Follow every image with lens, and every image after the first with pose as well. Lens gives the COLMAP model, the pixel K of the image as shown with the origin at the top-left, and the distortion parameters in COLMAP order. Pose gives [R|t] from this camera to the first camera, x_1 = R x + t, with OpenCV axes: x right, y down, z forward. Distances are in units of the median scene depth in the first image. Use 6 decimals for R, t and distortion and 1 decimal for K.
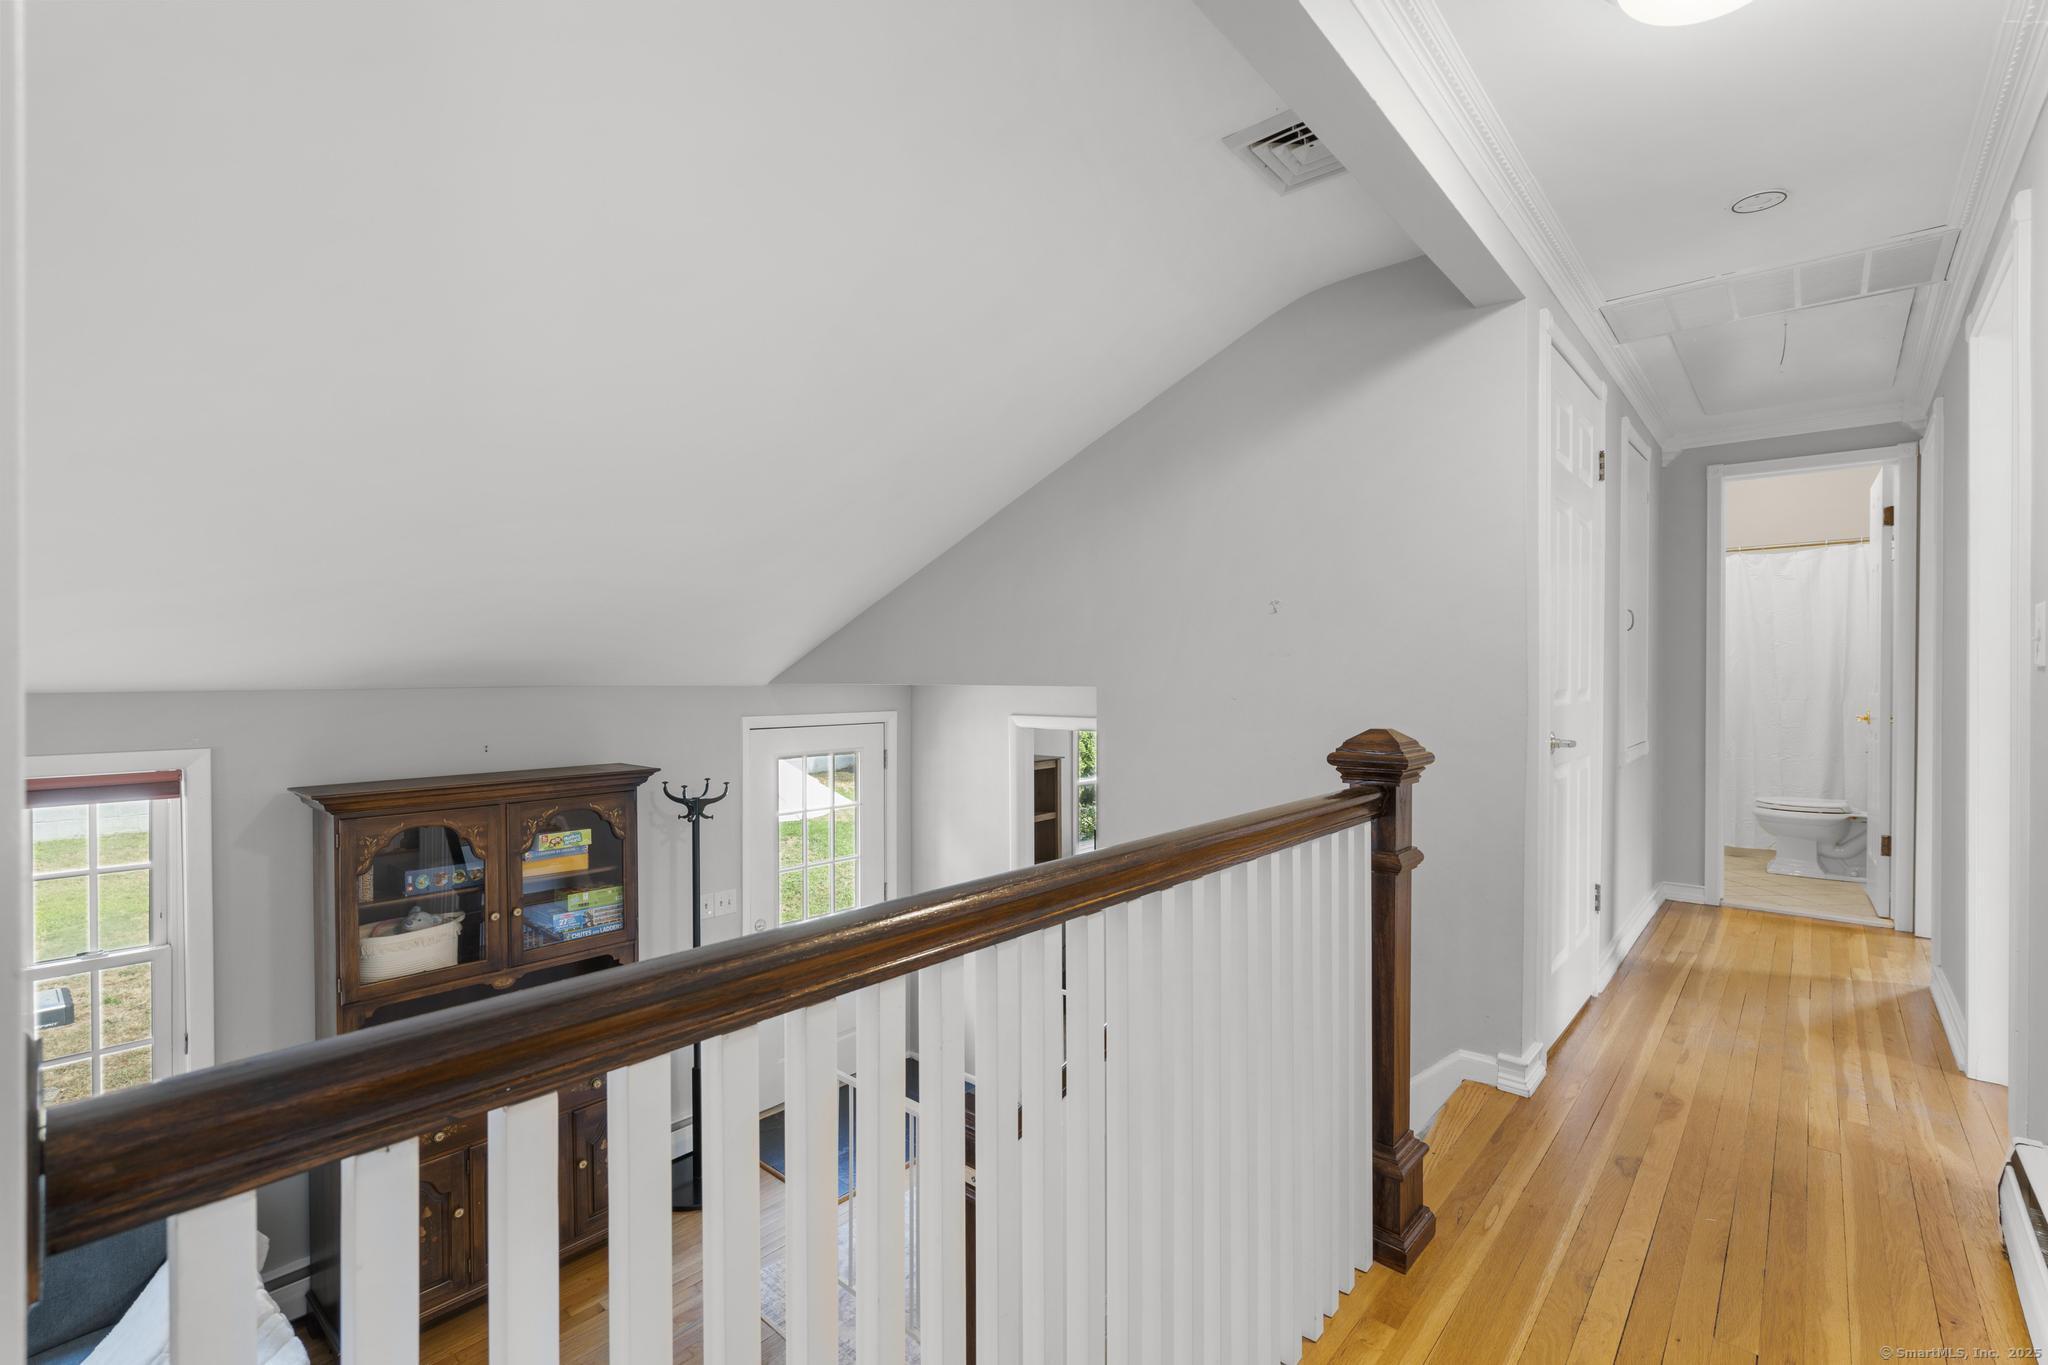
lens RADIAL K [[916.2, 0, 1018.7], [0, 916.2, 683.0], [0, 0, 1]] dist [-0.008237, 0.003198]
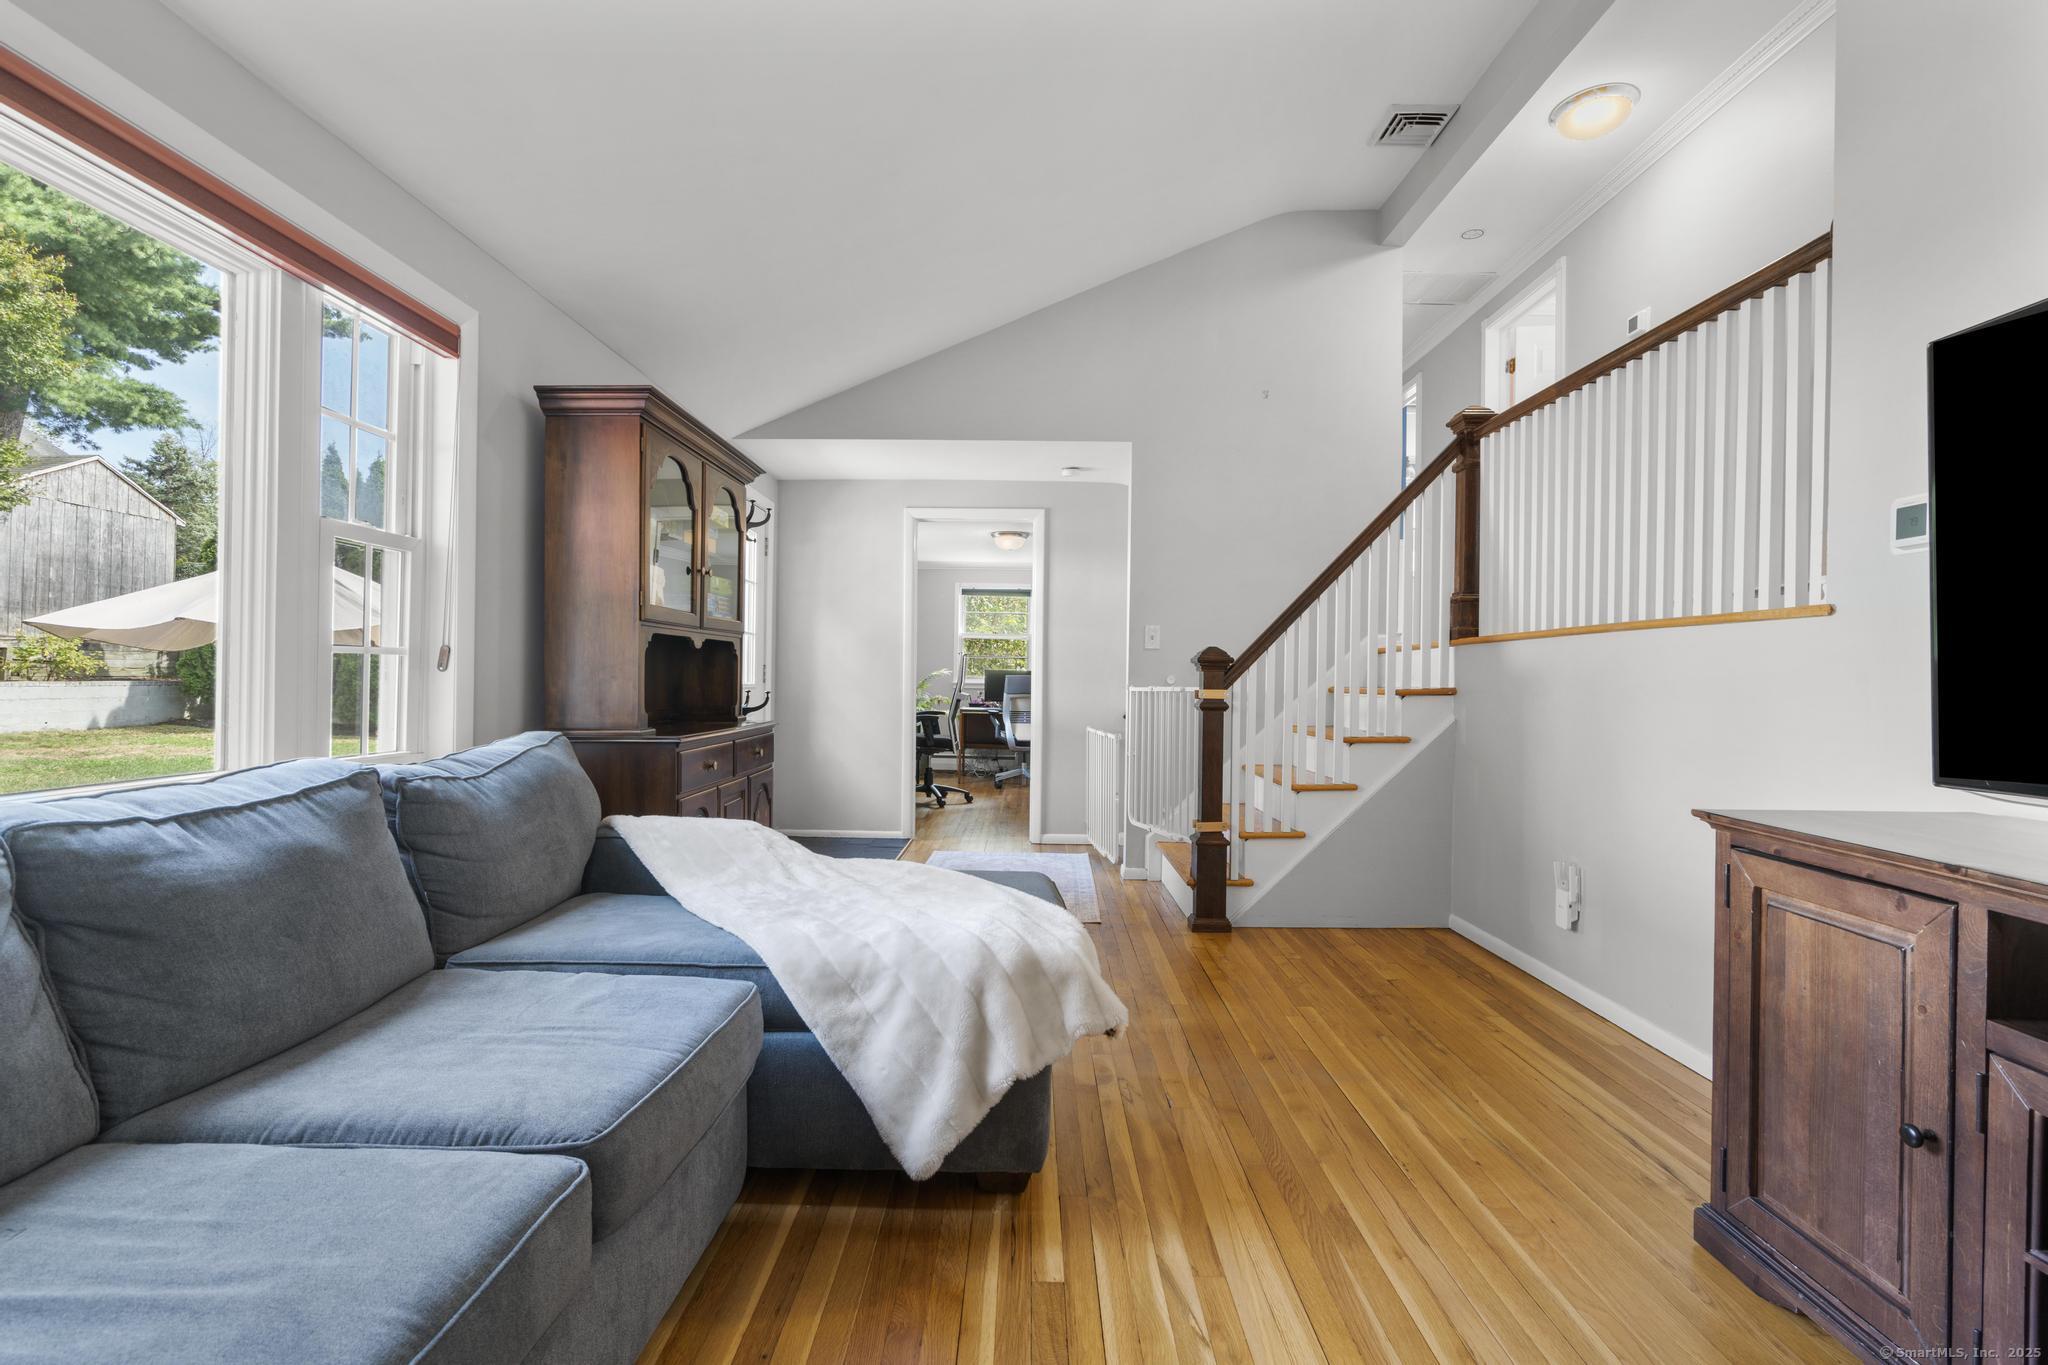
lens RADIAL K [[916.2, 0, 1018.7], [0, 916.2, 683.0], [0, 0, 1]] dist [-0.008237, 0.003198]
pose [[0.761740, 0.009656, 0.647811, -0.968600], [-0.012010, 0.999928, -0.000782, 0.379630], [-0.647772, -0.007184, 0.761801, 0.022923]]
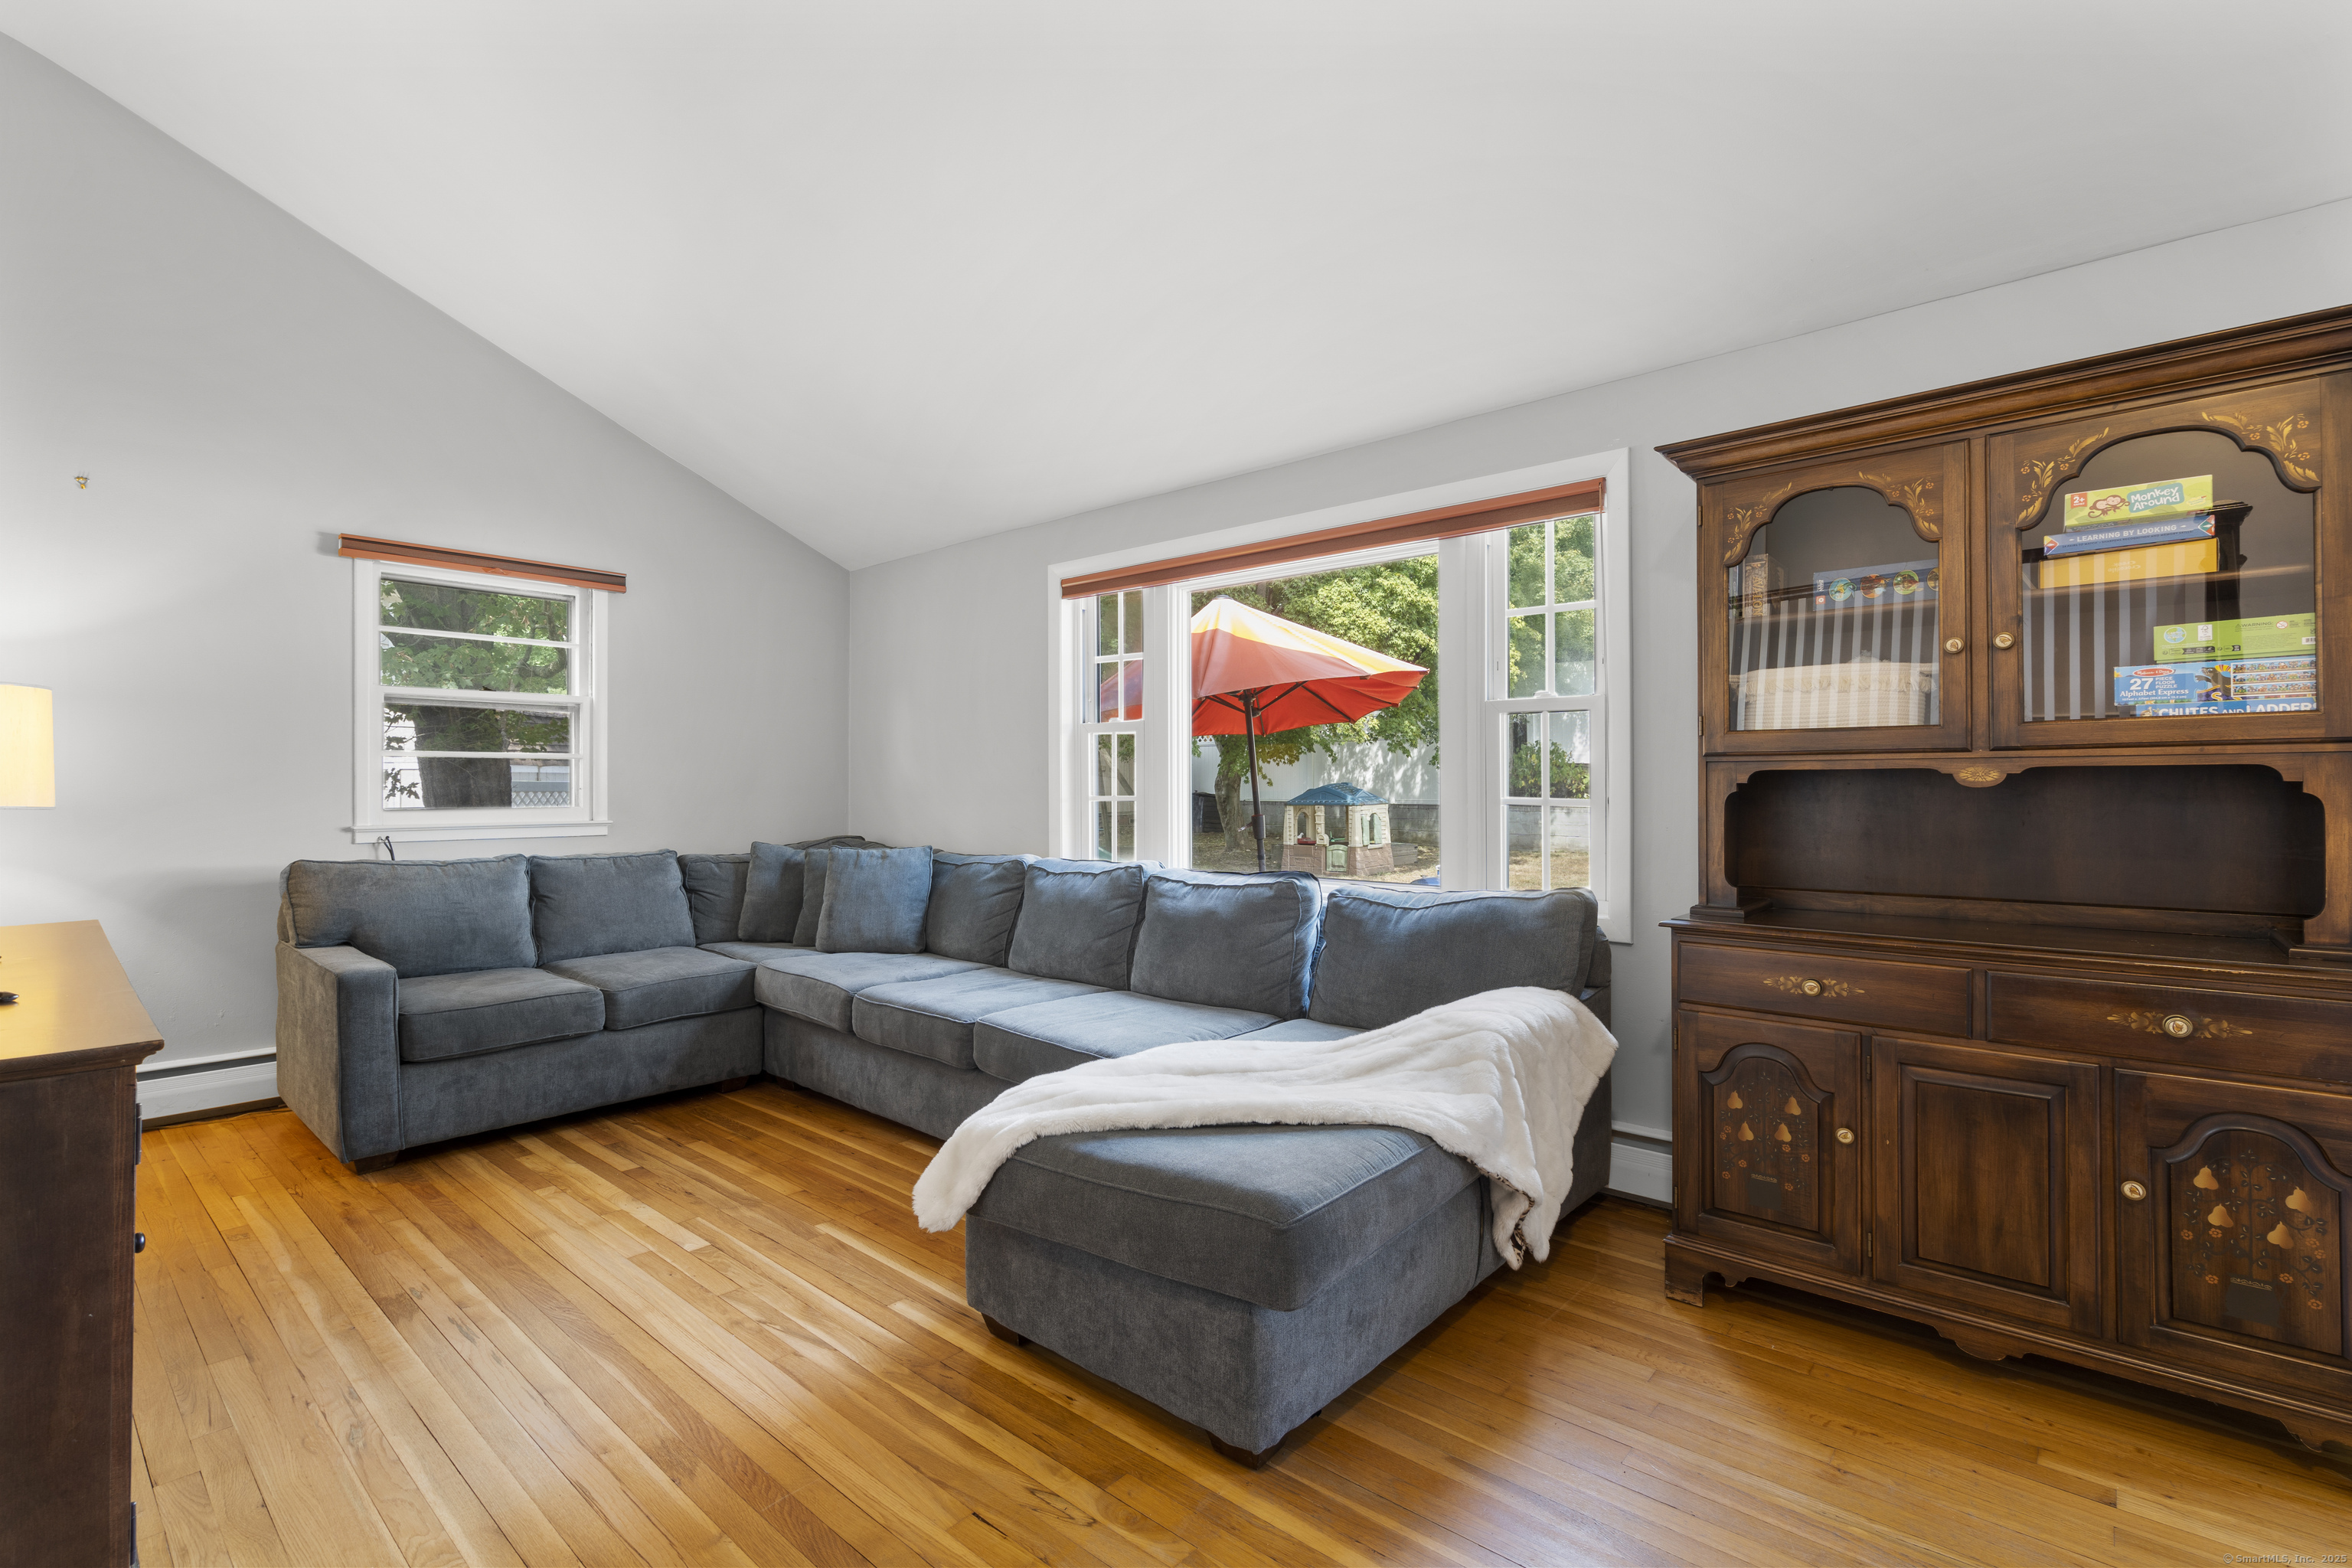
lens RADIAL K [[1052.2, 0, 1170.0], [0, 1052.2, 784.6], [0, 0, 1]] dist [-0.008237, 0.003198]
pose [[0.001115, -0.001902, -0.999998, 0.043215], [-0.006762, 0.999975, -0.001910, 0.347395], [0.999977, 0.006764, 0.001102, 0.547172]]
